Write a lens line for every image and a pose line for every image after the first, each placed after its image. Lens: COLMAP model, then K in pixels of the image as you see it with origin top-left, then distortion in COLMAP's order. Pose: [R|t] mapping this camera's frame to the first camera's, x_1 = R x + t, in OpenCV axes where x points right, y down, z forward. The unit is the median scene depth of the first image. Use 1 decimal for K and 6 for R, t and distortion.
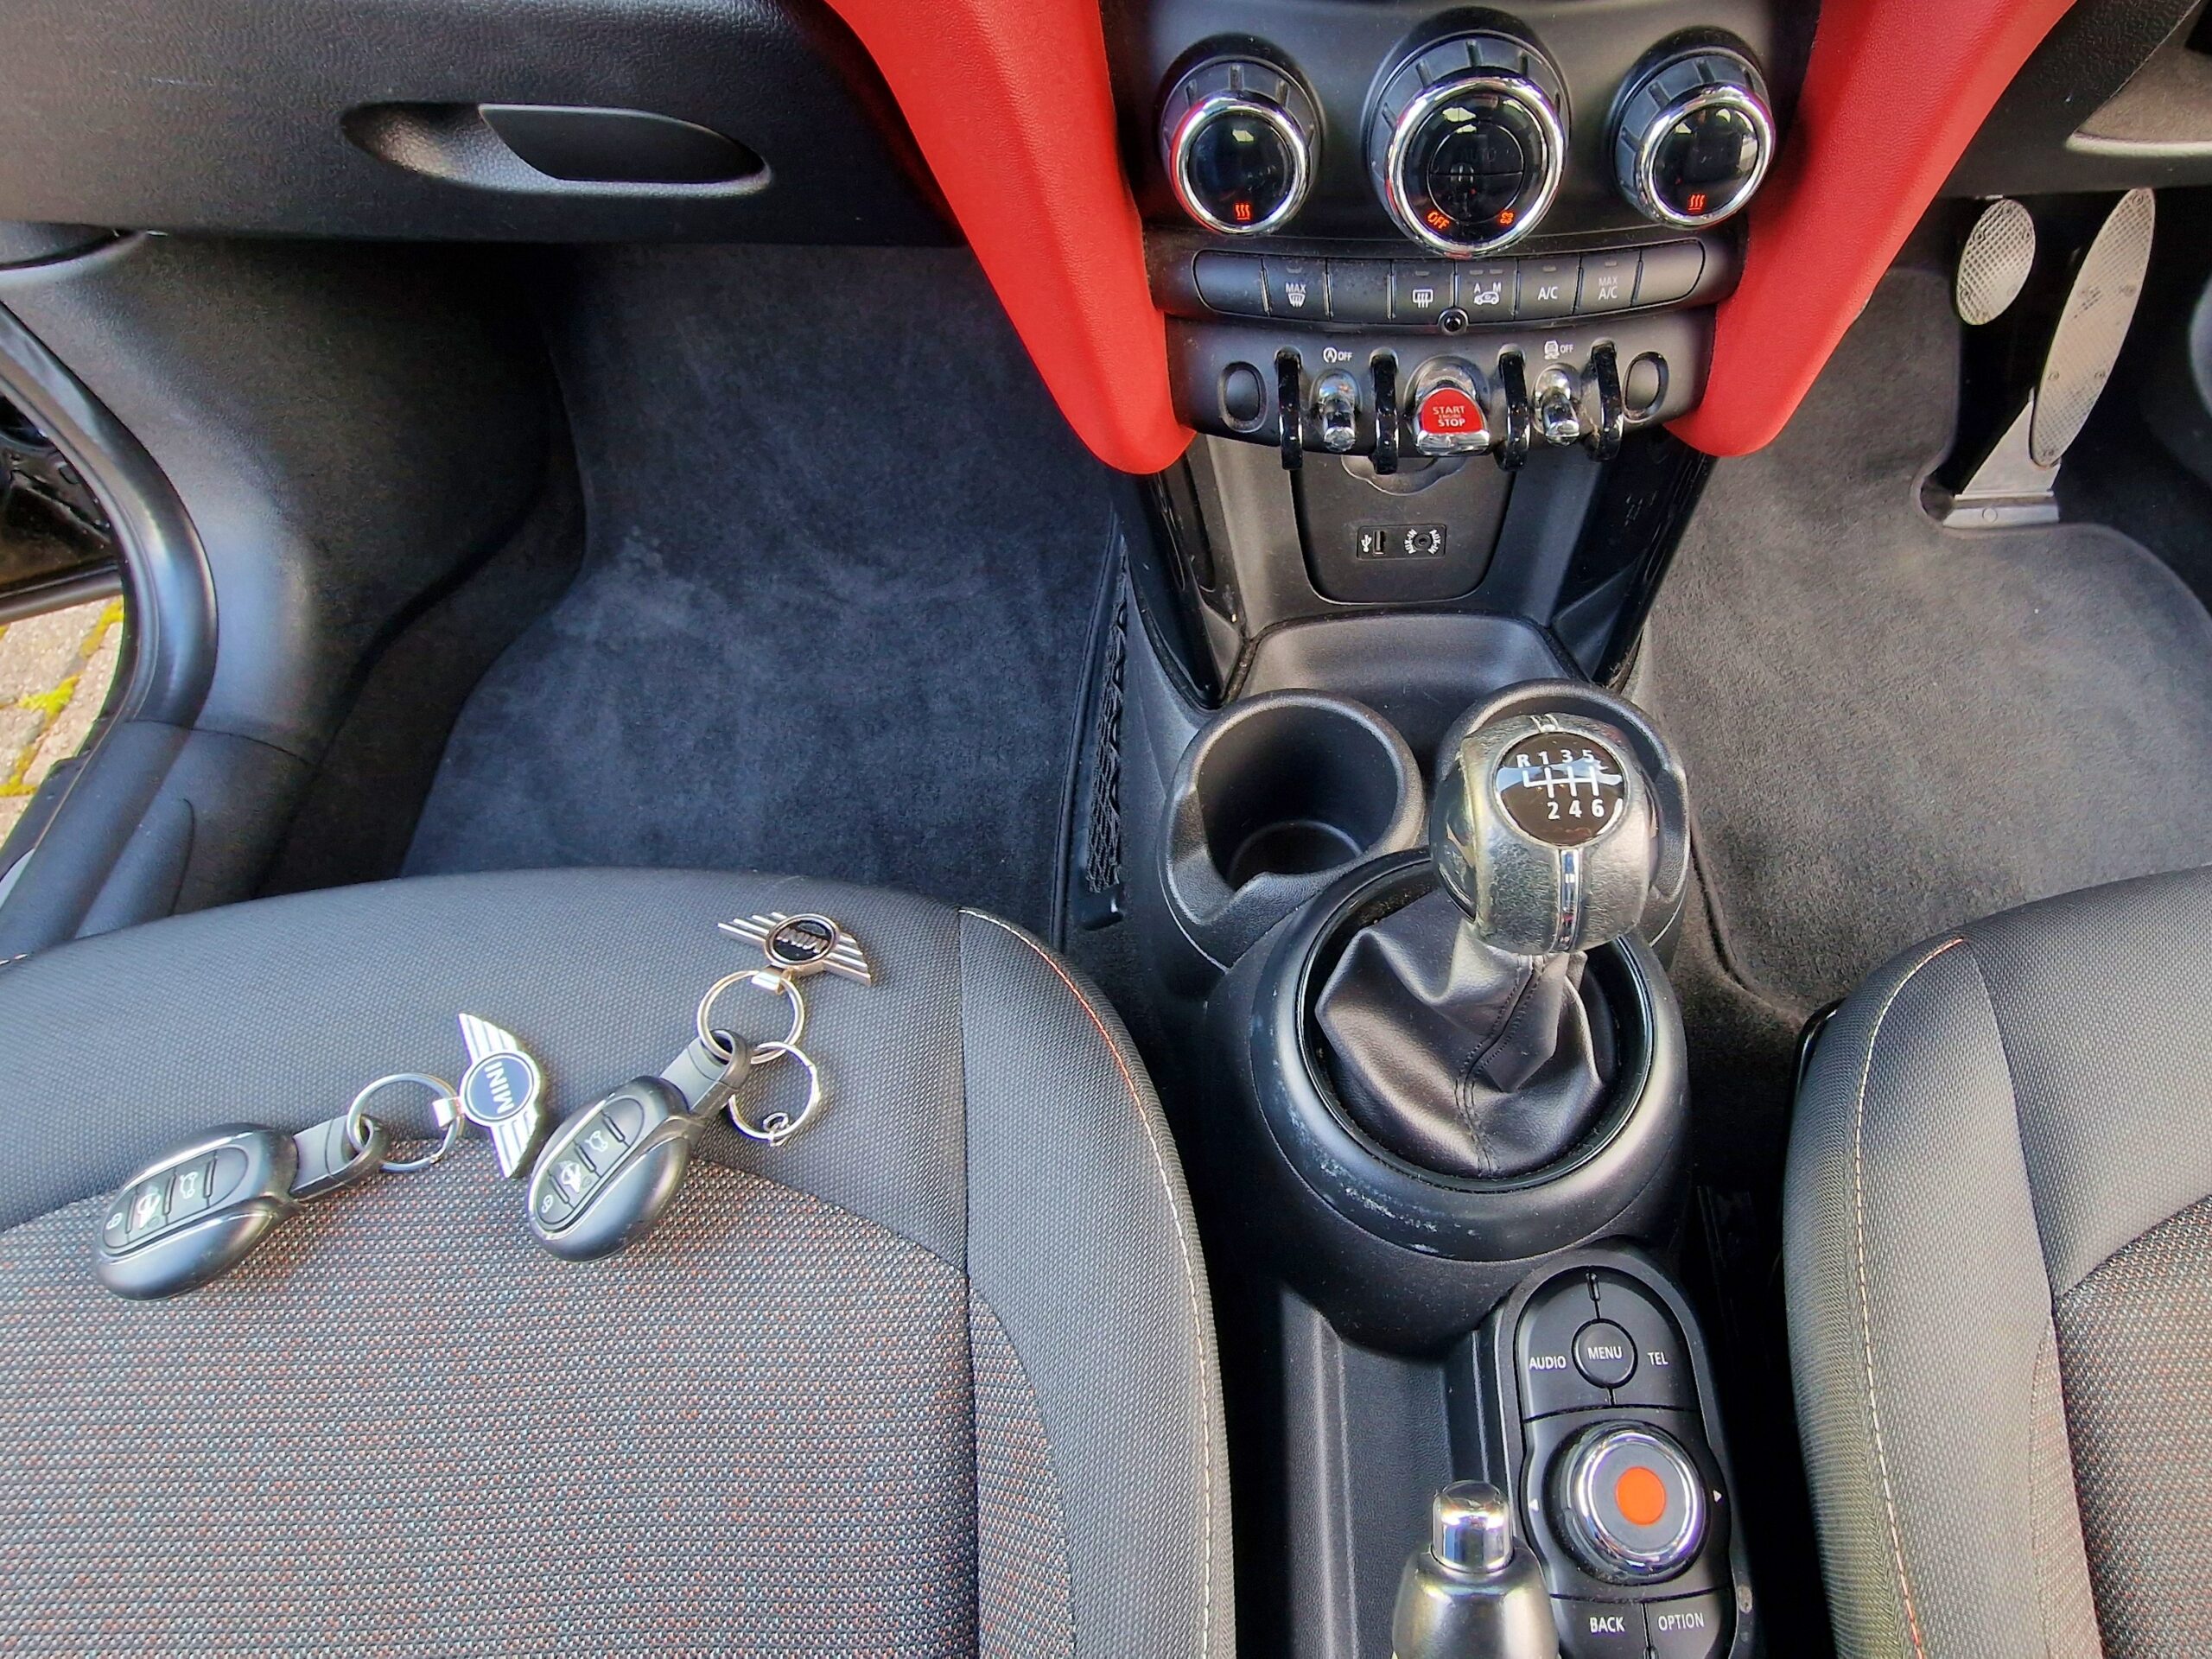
lens RADIAL K [[1217.7, 0, 1328.2], [0, 1217.7, 810.5], [0, 0, 1]] dist [0.003035, -0.002742]
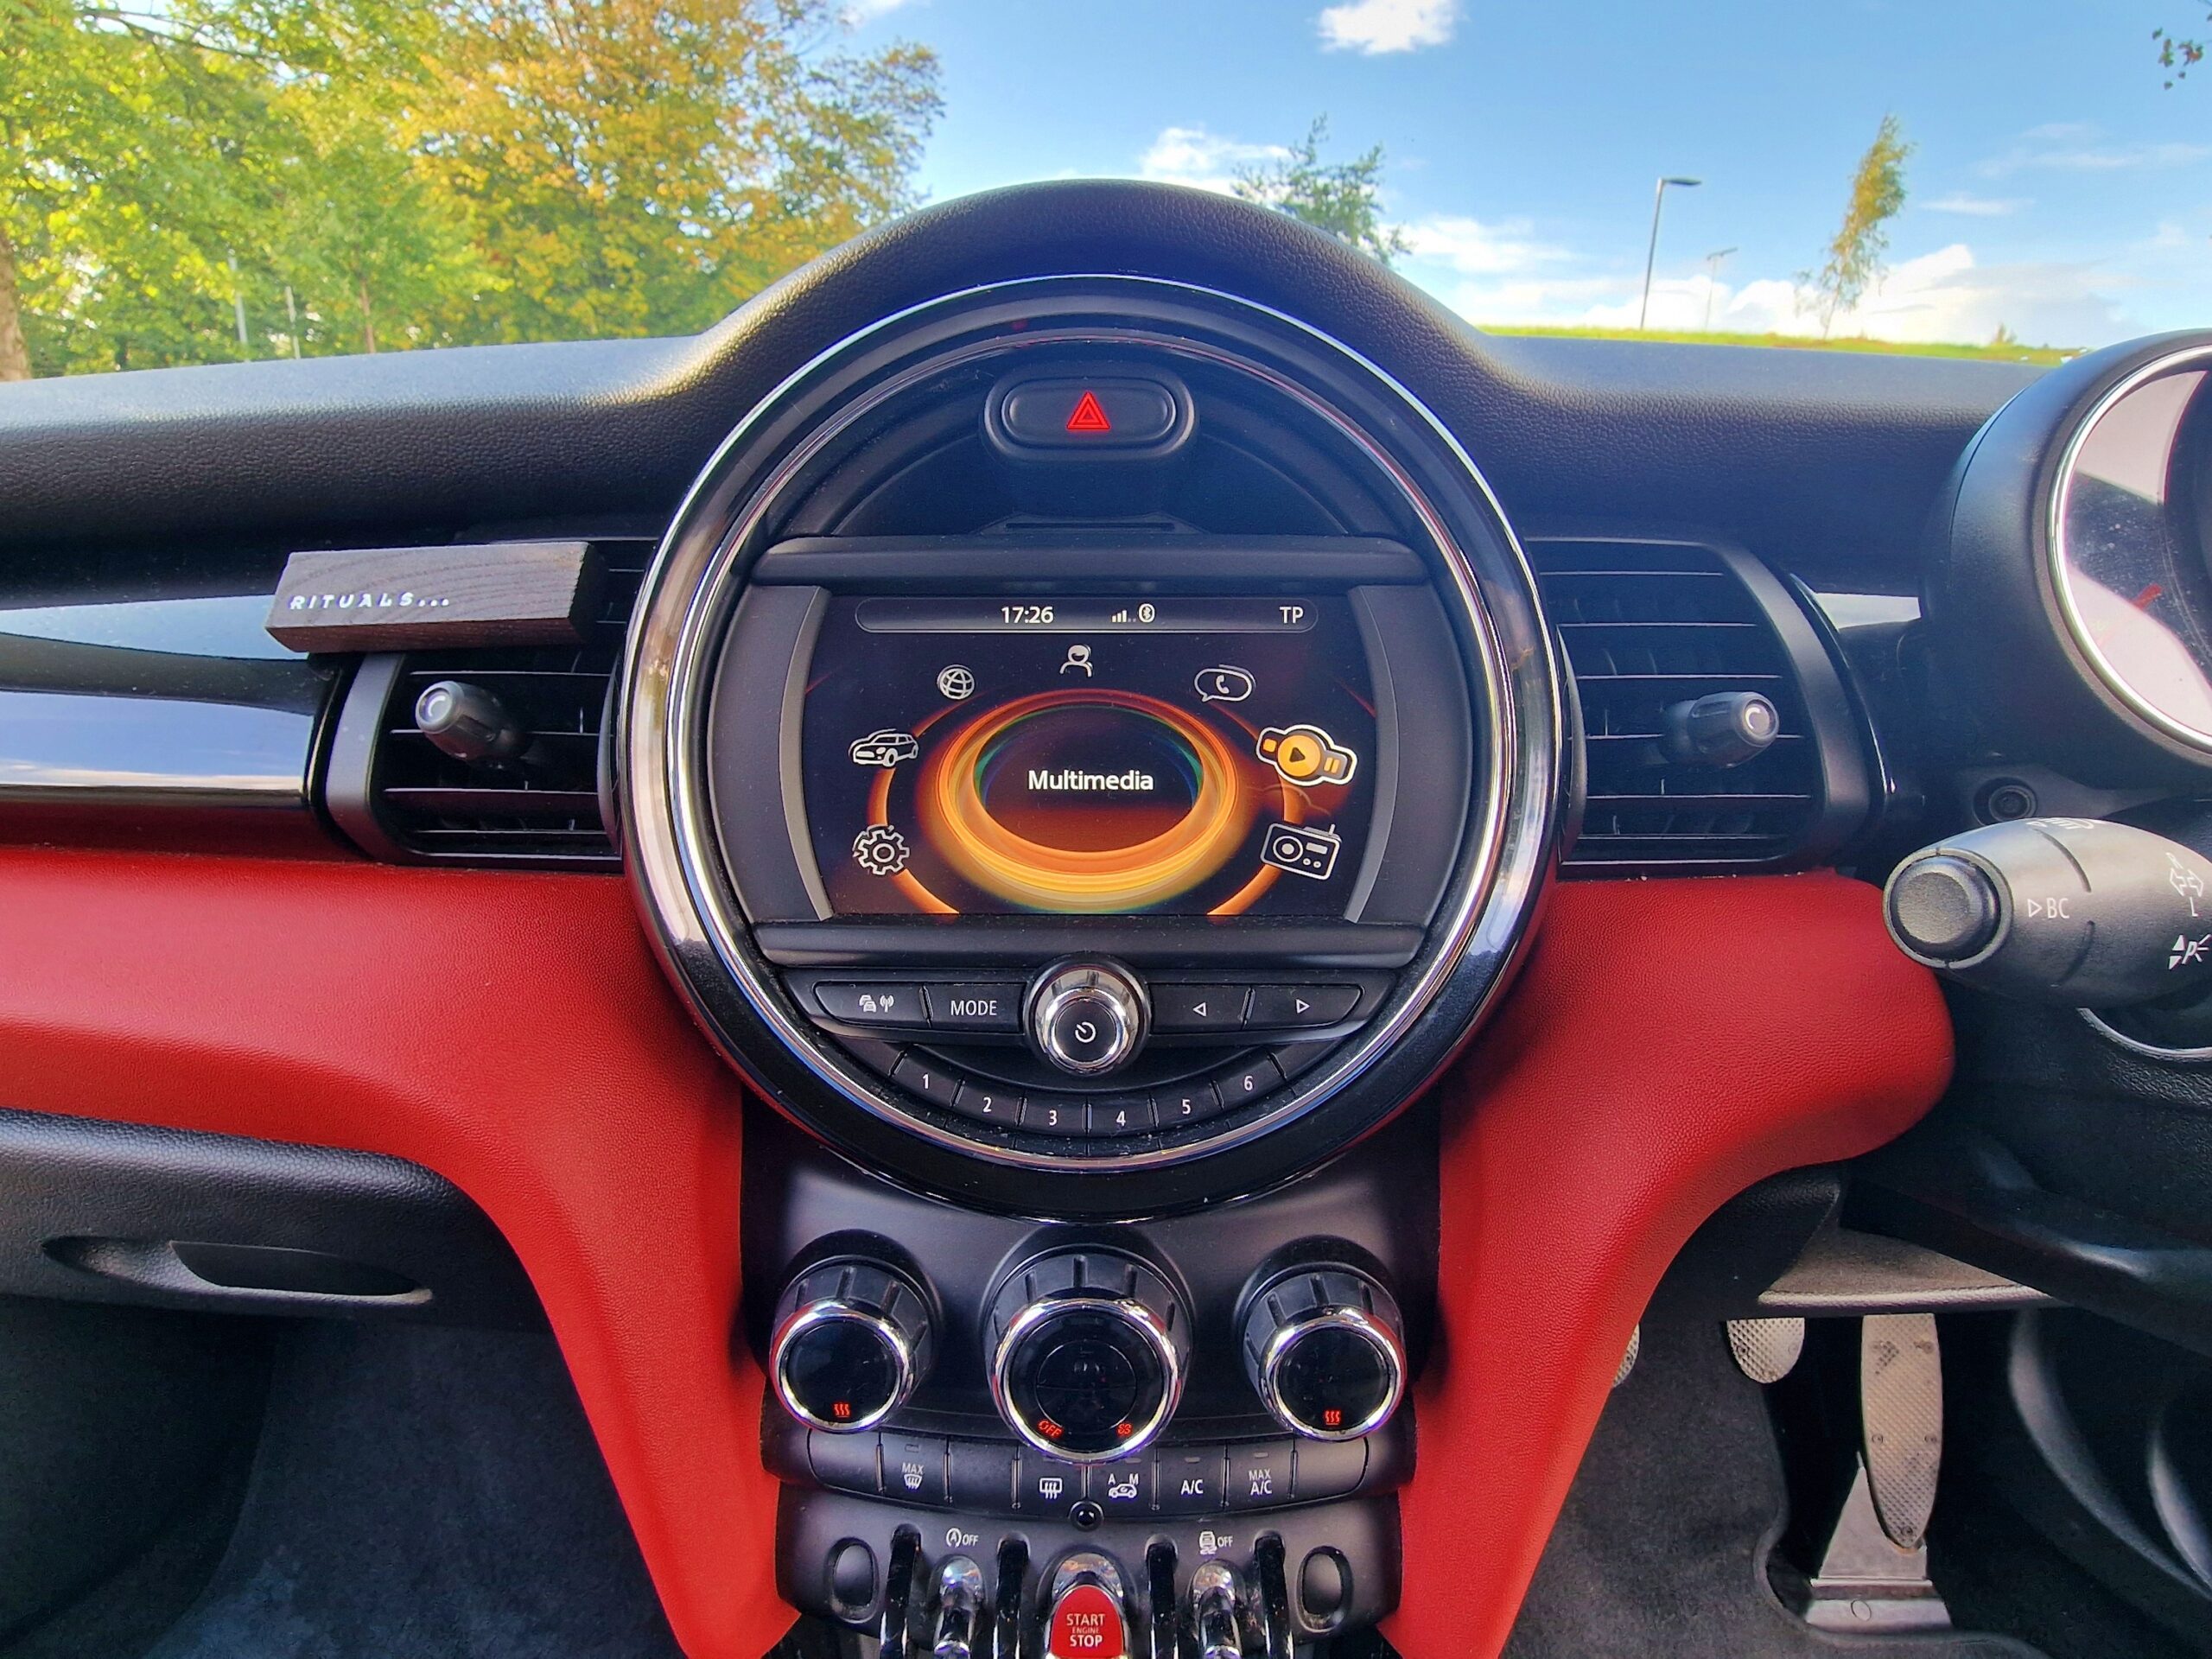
lens RADIAL K [[1217.7, 0, 1076.9], [0, 1217.7, 805.6], [0, 0, 1]] dist [0.003035, -0.002742]
pose [[0.997400, 0.012766, -0.070929, 0.083265], [-0.055747, 0.760407, -0.647050, -0.120262], [0.045674, 0.649322, 0.759141, -0.004336]]
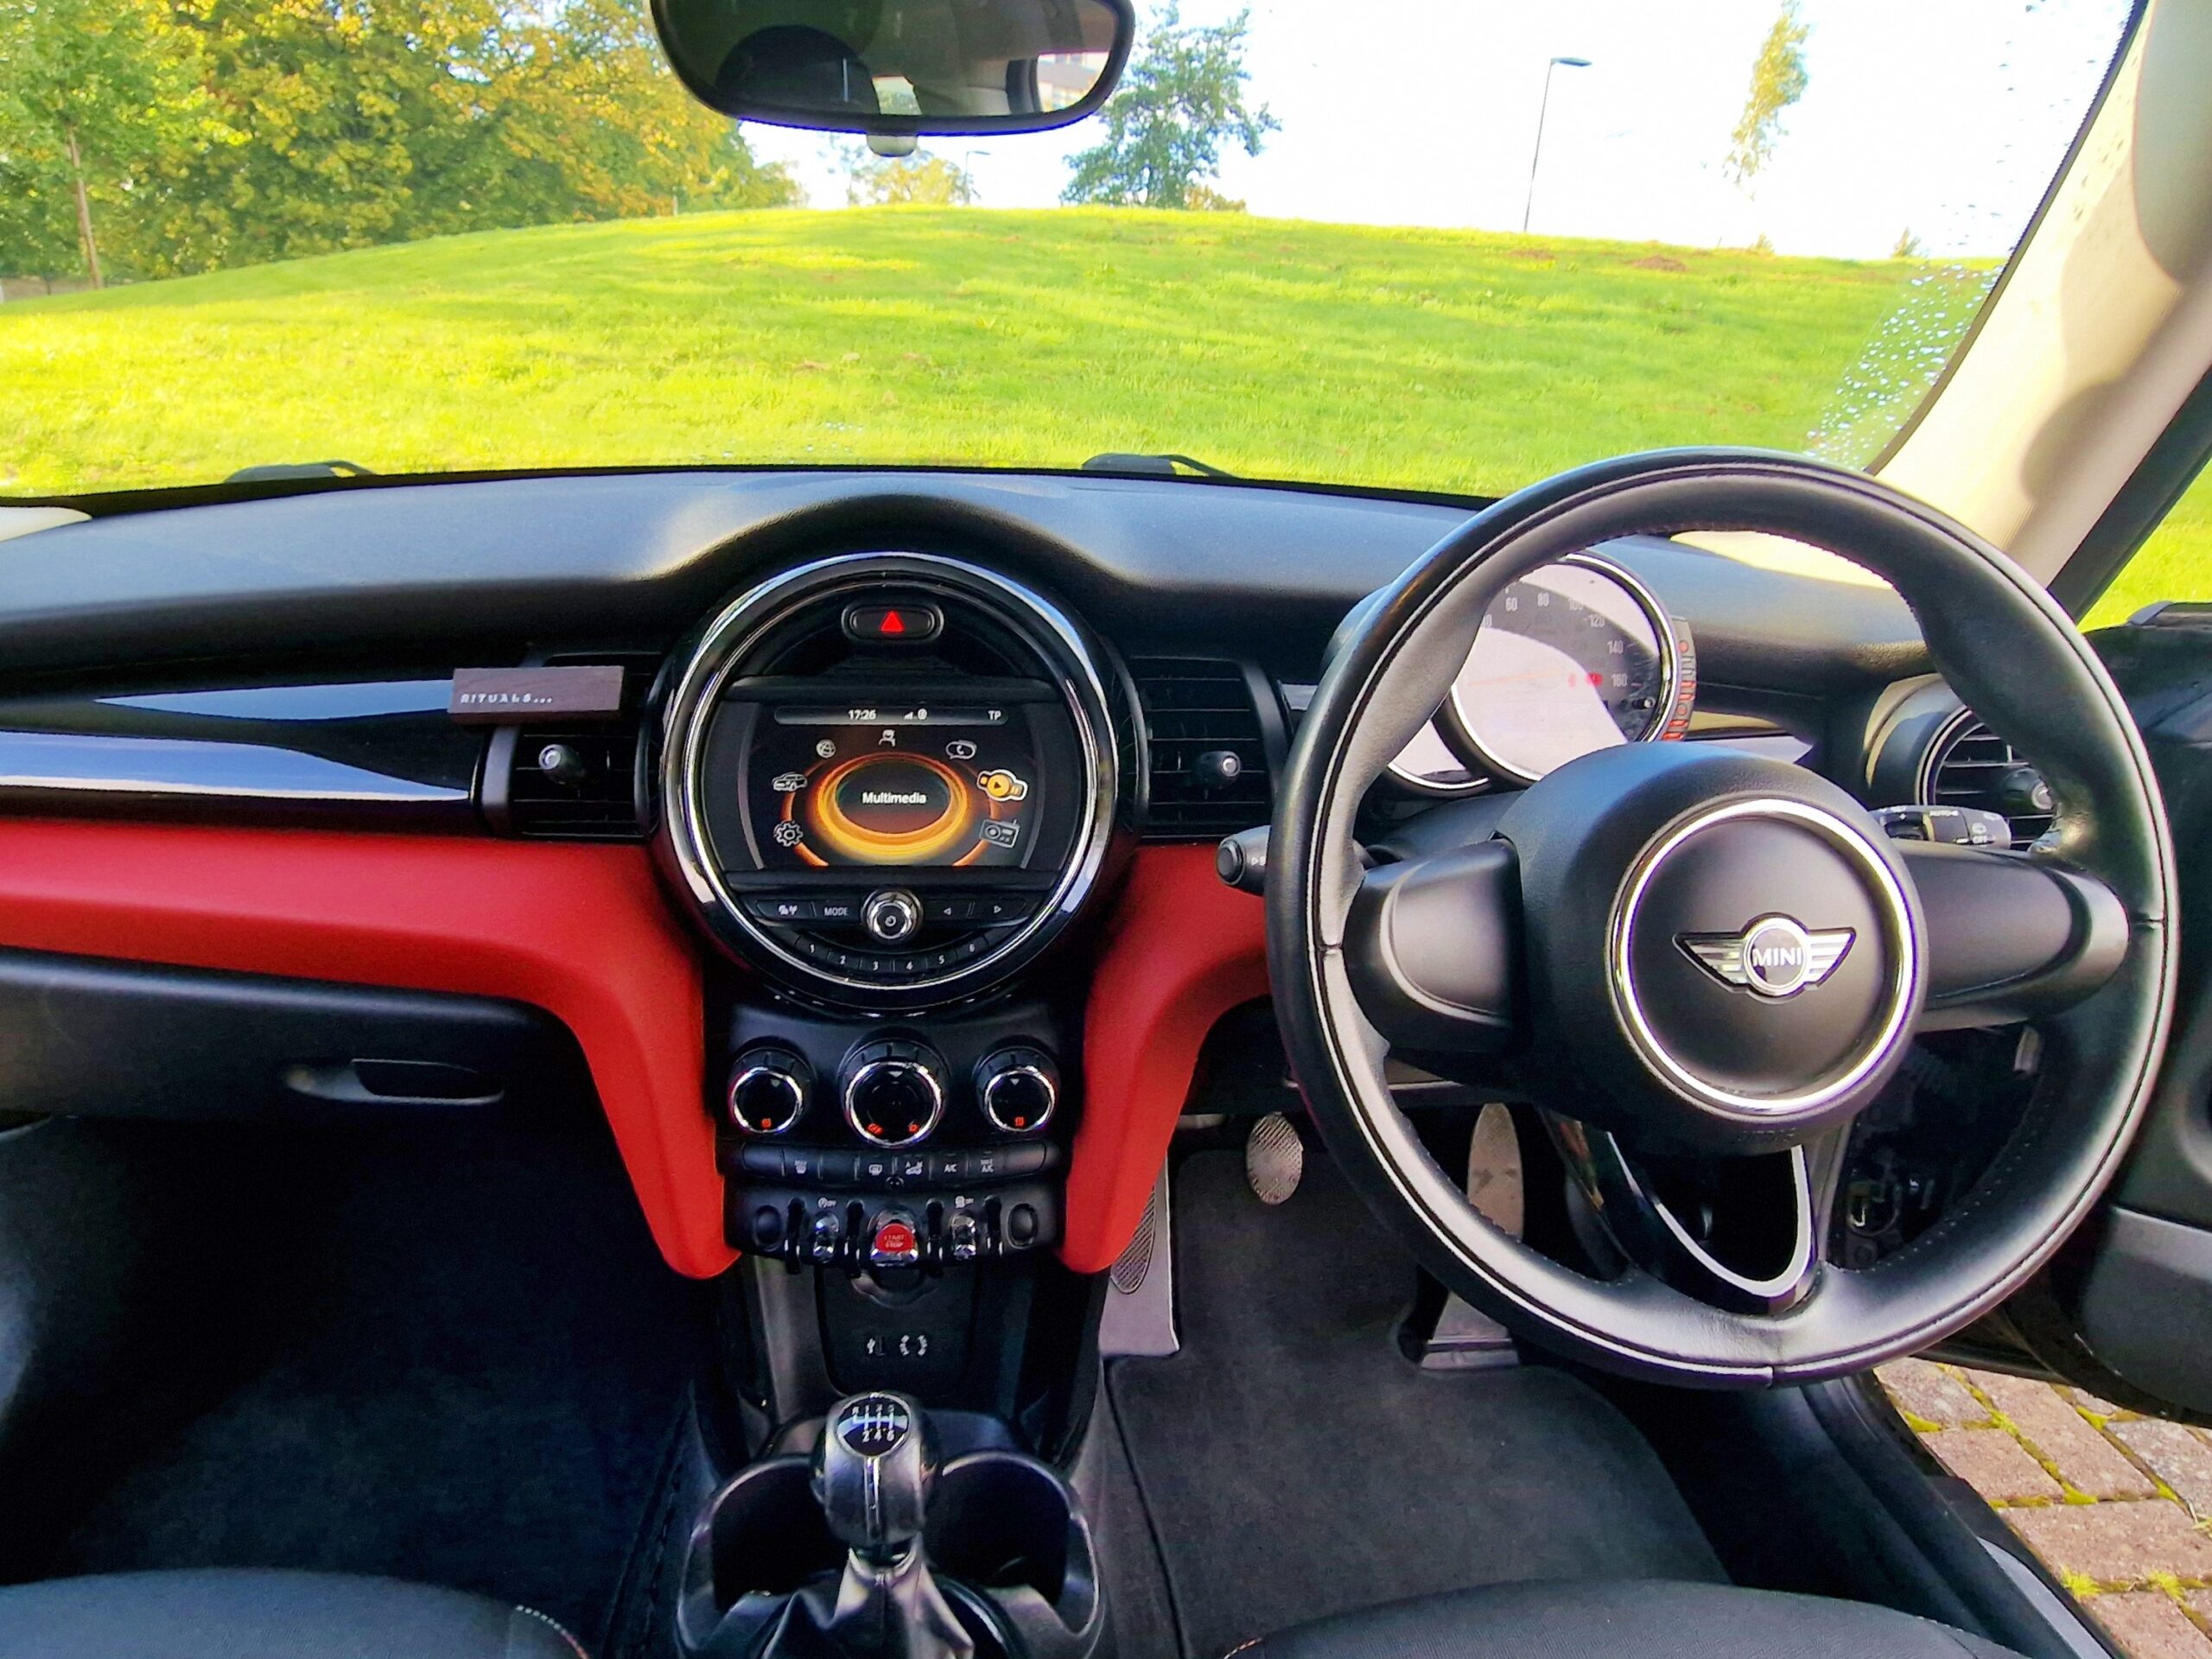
lens RADIAL K [[1366.5, 0, 1006.9], [0, 1366.5, 799.3], [0, 0, 1]] dist [0.006291, -0.009997]
pose [[0.999890, 0.014843, -0.000648, 0.136816], [-0.012081, 0.786880, -0.616988, 0.183746], [-0.008648, 0.616927, 0.786972, -0.435225]]
